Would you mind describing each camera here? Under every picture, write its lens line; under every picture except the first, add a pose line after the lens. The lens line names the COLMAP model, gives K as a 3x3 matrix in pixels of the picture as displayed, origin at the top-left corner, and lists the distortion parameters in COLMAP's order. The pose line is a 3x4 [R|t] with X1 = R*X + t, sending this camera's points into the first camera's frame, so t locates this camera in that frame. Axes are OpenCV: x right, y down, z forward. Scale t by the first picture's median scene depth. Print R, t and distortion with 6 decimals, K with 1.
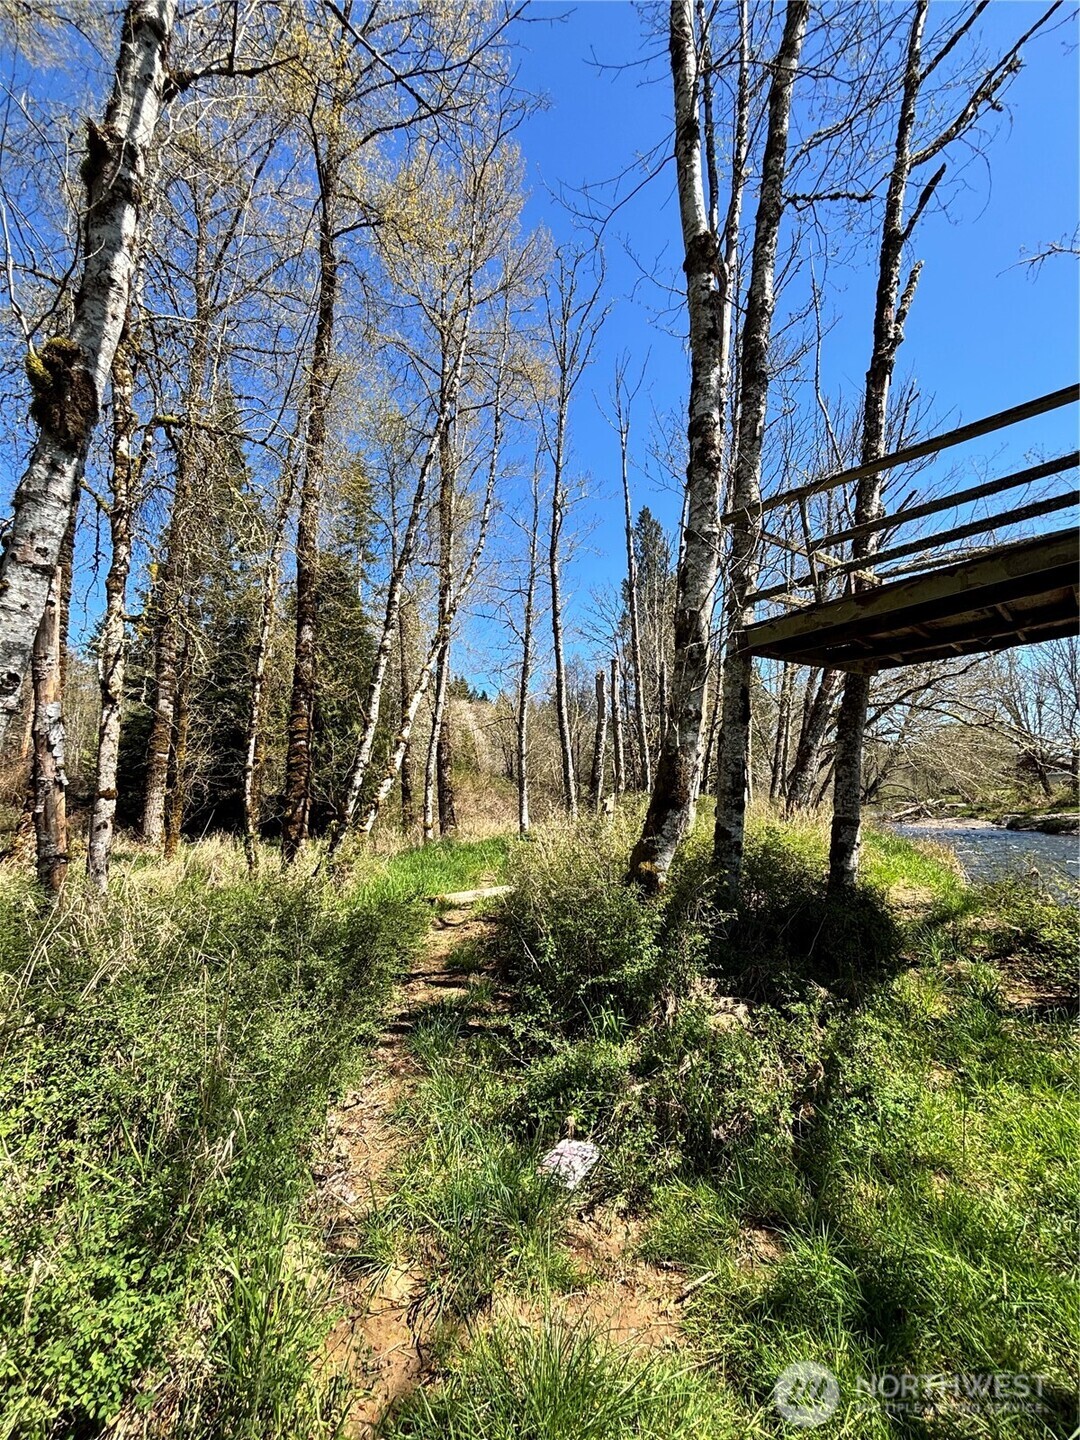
lens RADIAL K [[576.1, 0, 542.3], [0, 576.1, 718.4], [0, 0, 1]] dist [-0.007170, 0.001446]
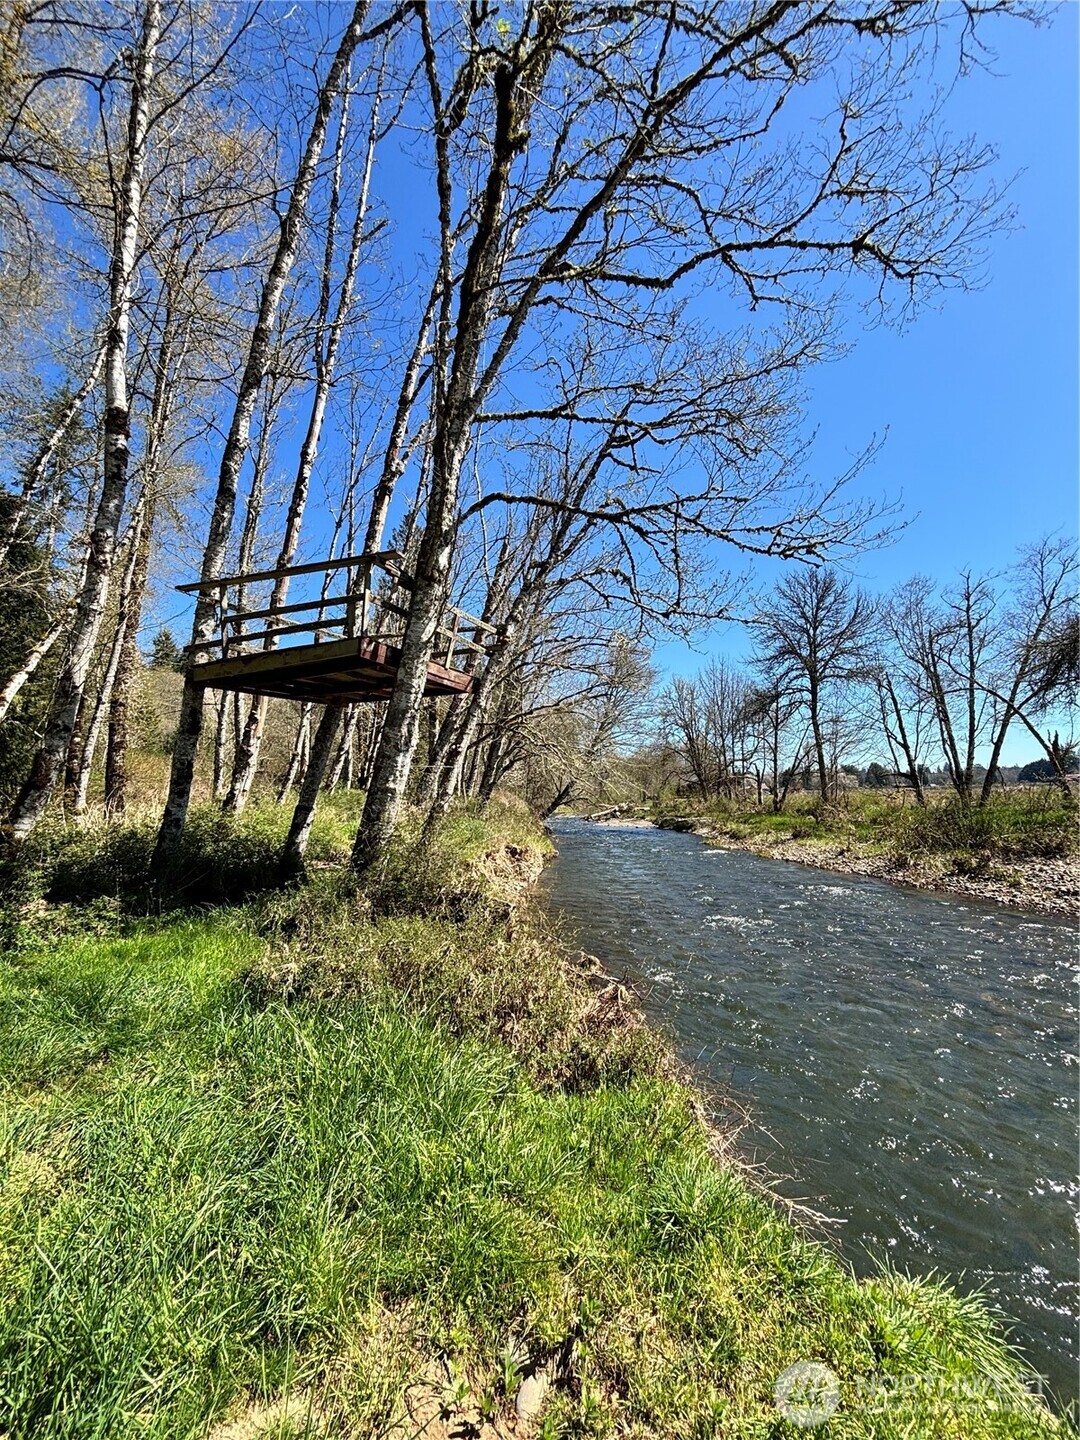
lens RADIAL K [[576.1, 0, 542.3], [0, 576.1, 718.4], [0, 0, 1]] dist [-0.007170, 0.001446]
pose [[0.927809, 0.085829, 0.363047, 0.512827], [-0.088328, 0.996044, -0.009745, -0.075124], [-0.362447, -0.023026, 0.931720, -0.499256]]
